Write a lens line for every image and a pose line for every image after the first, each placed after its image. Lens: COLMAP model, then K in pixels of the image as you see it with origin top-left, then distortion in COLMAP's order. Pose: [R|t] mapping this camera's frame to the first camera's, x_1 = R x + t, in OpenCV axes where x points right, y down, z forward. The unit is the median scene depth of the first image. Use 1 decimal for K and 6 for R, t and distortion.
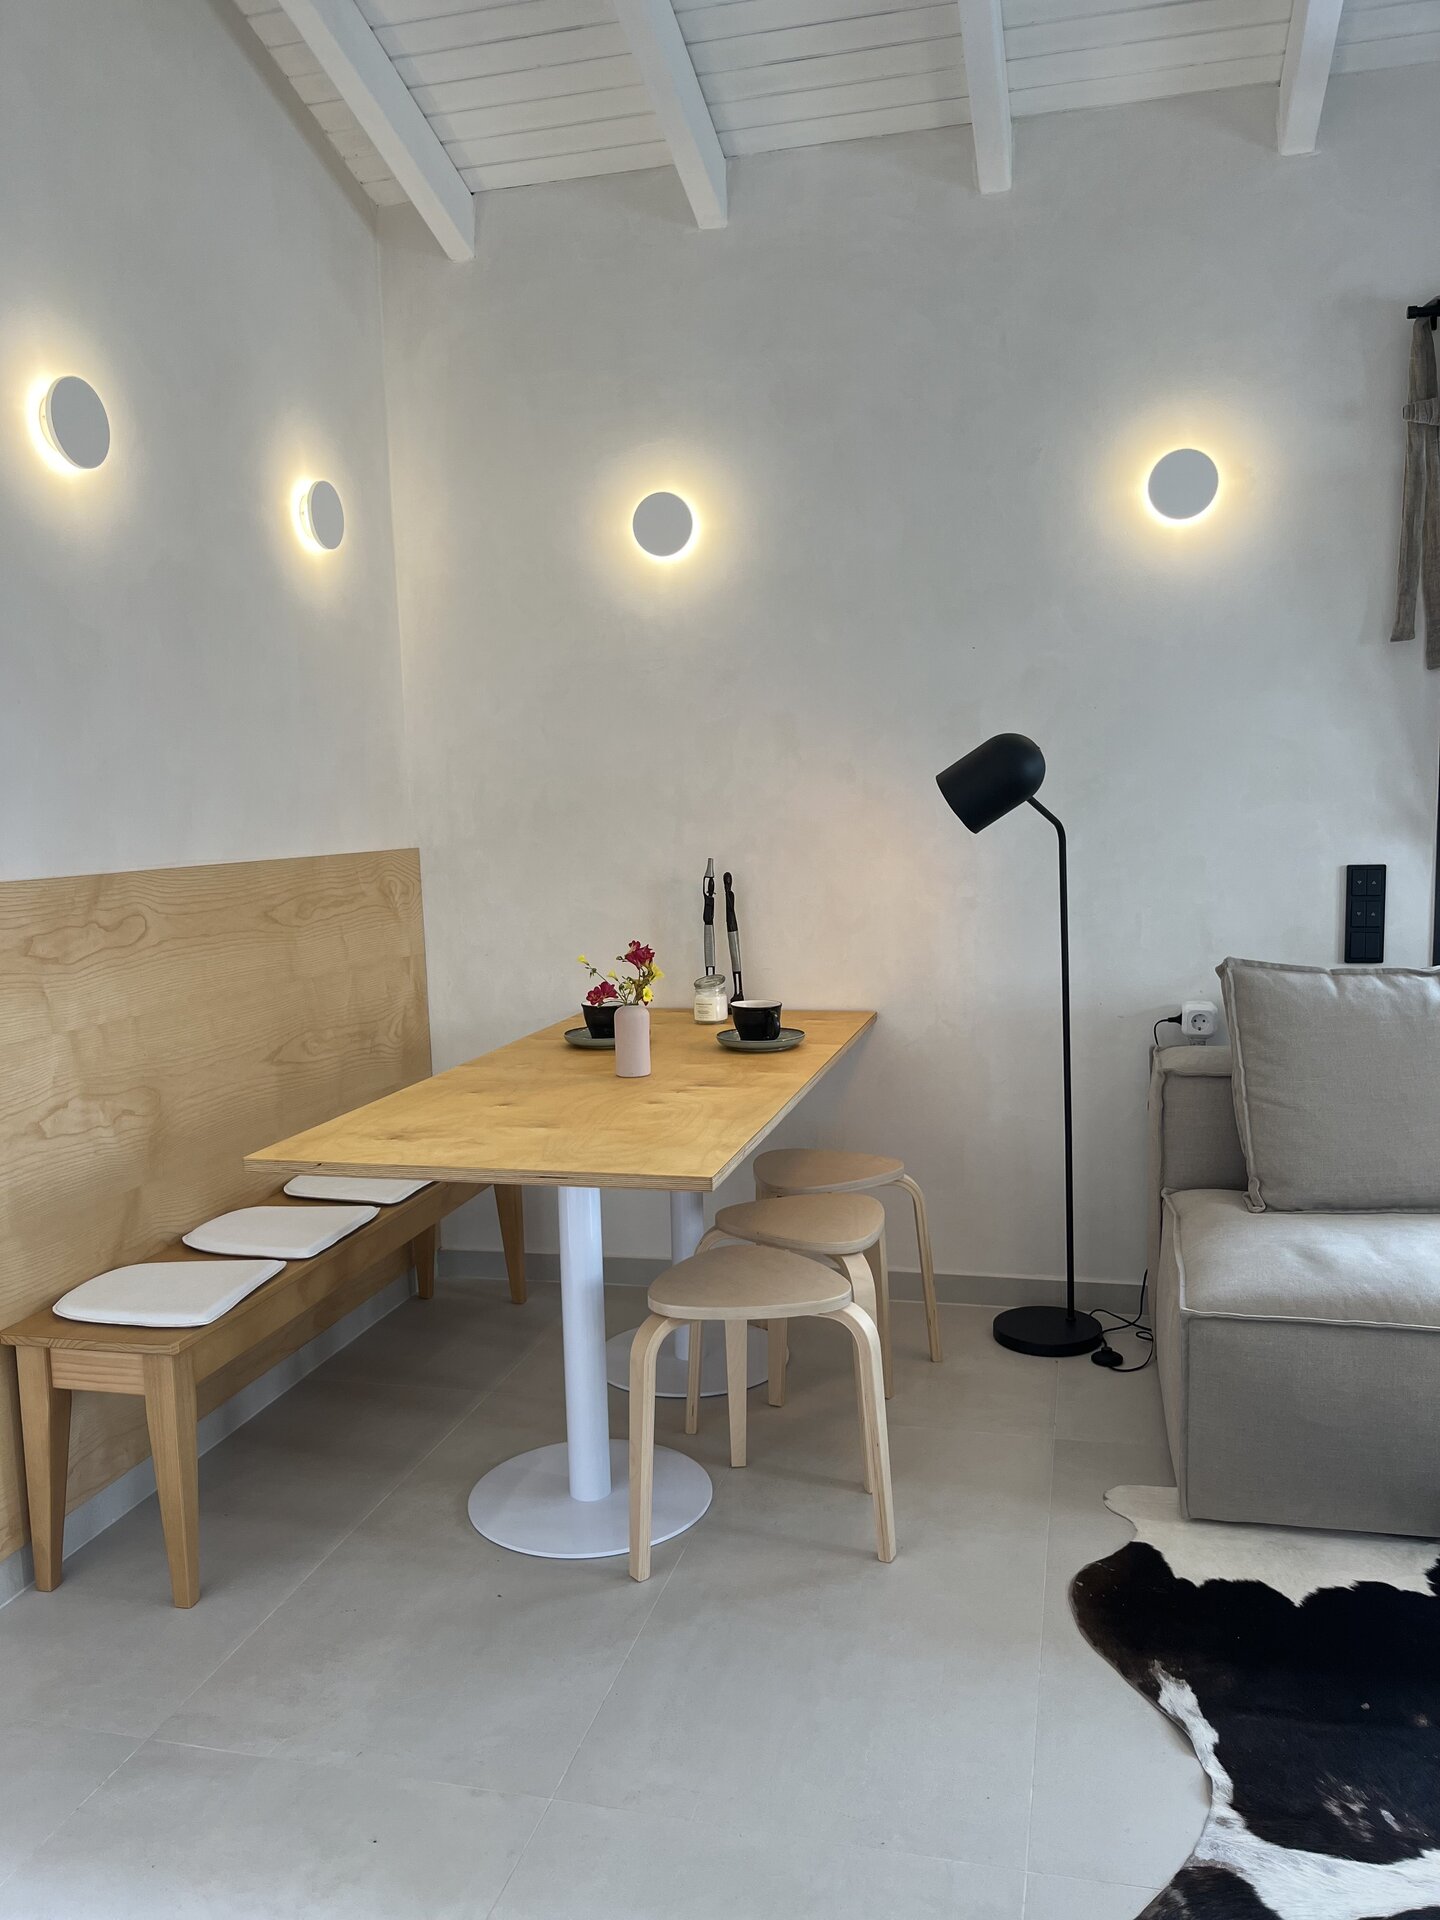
lens RADIAL K [[1446.3, 0, 719.6], [0, 1446.3, 960.6], [0, 0, 1]] dist [-0.029988, 0.007945]
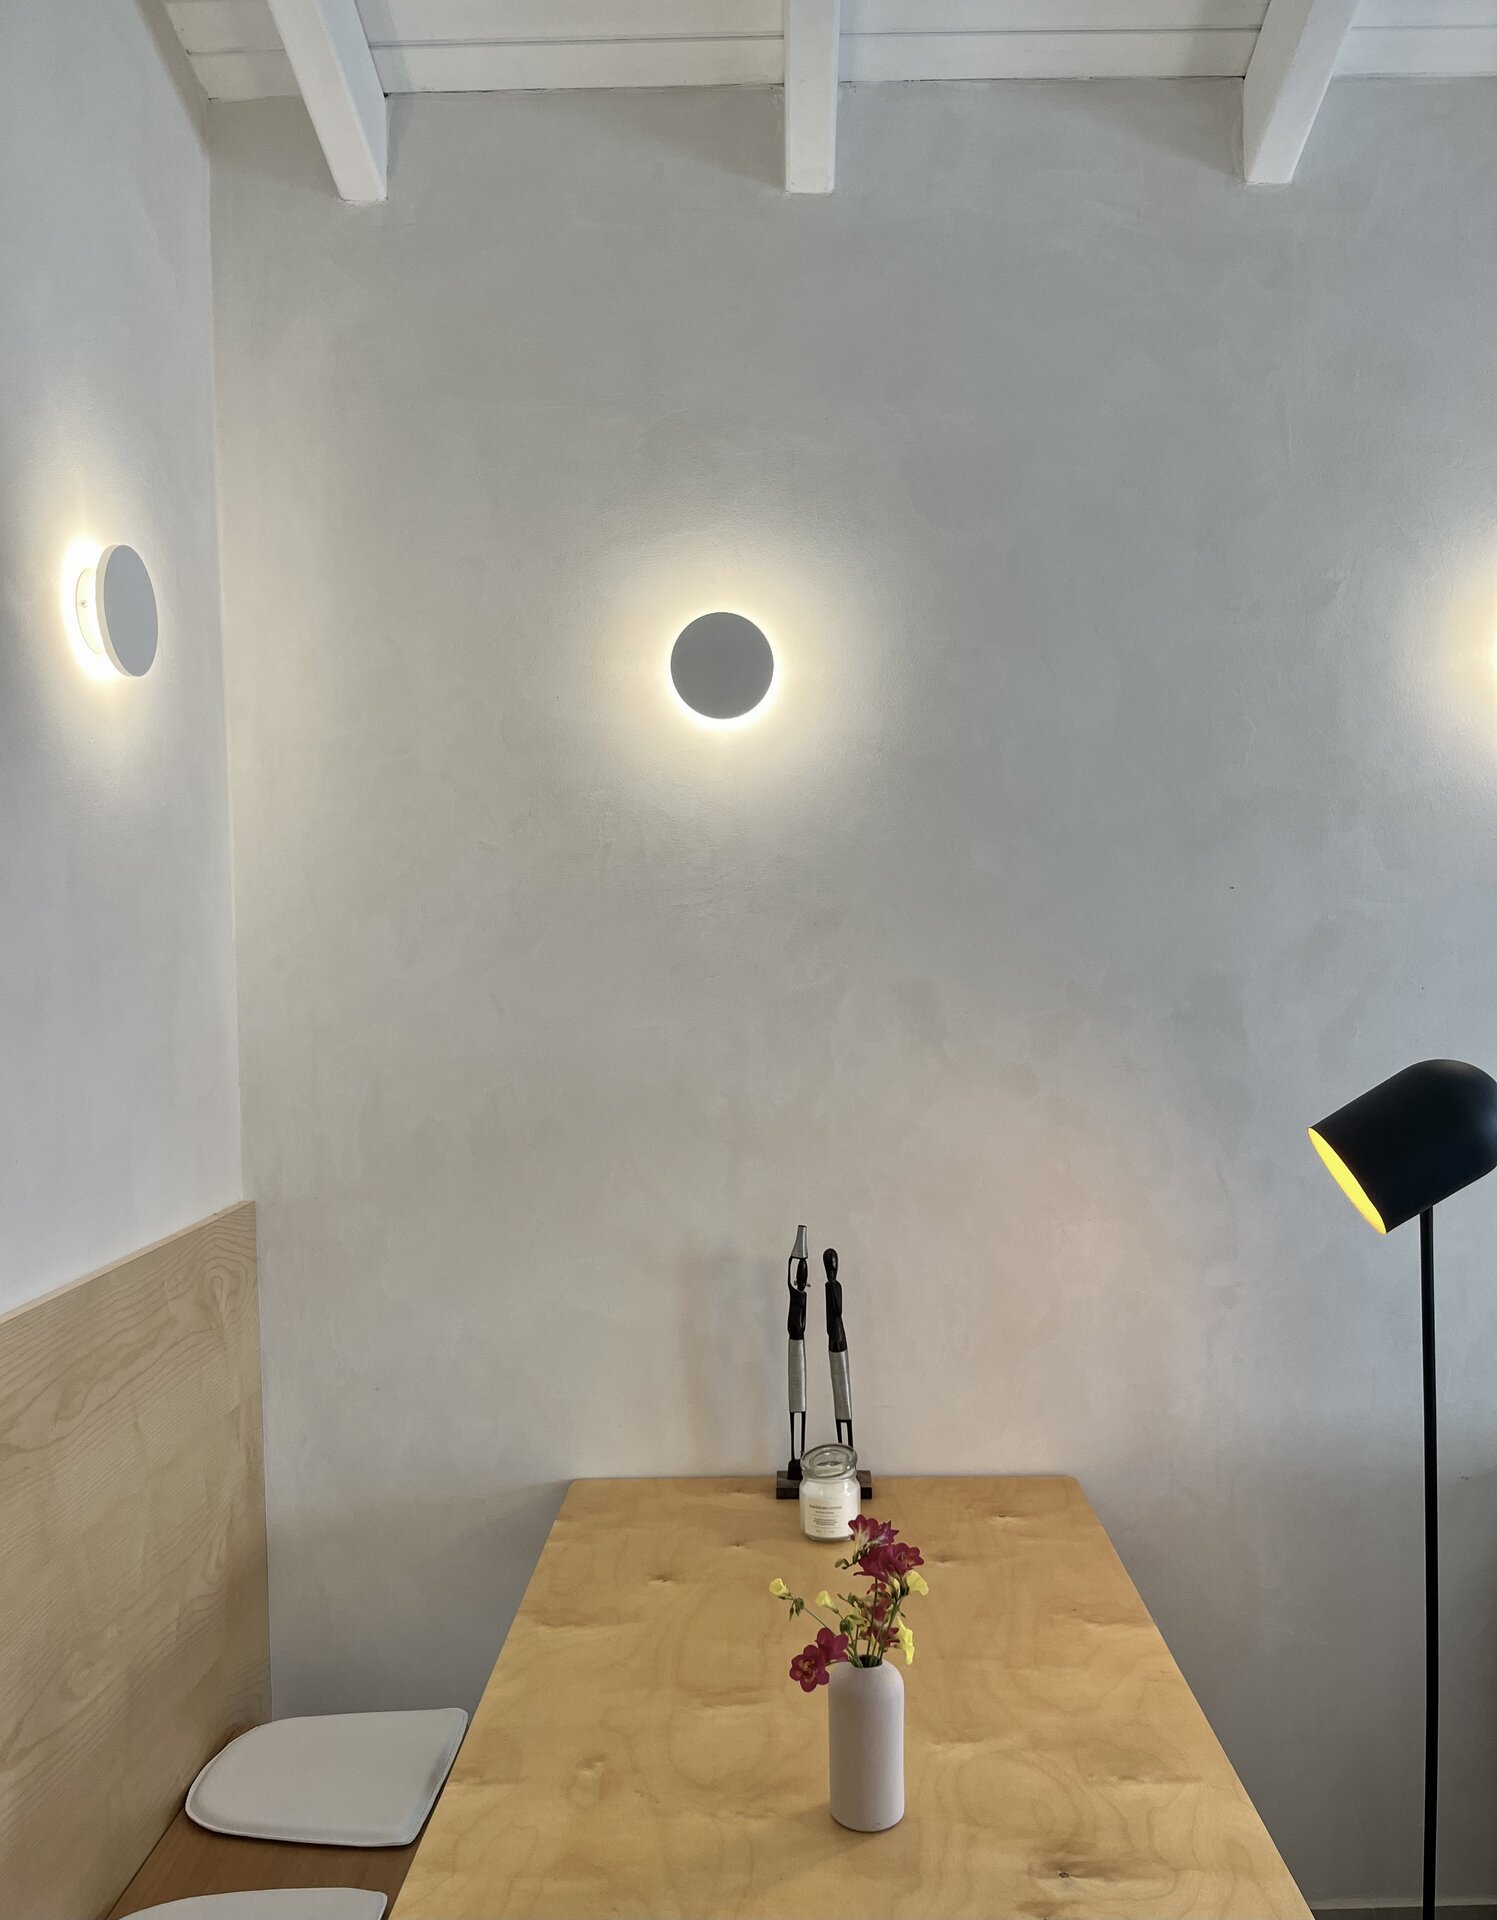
lens RADIAL K [[1506.8, 0, 763.6], [0, 1506.8, 967.1], [0, 0, 1]] dist [0.027595, -0.058719]
pose [[0.971427, 0.008238, 0.237195, -0.167730], [0.014471, 0.995482, -0.093841, -0.118615], [-0.236897, 0.094592, 0.966919, 0.401508]]
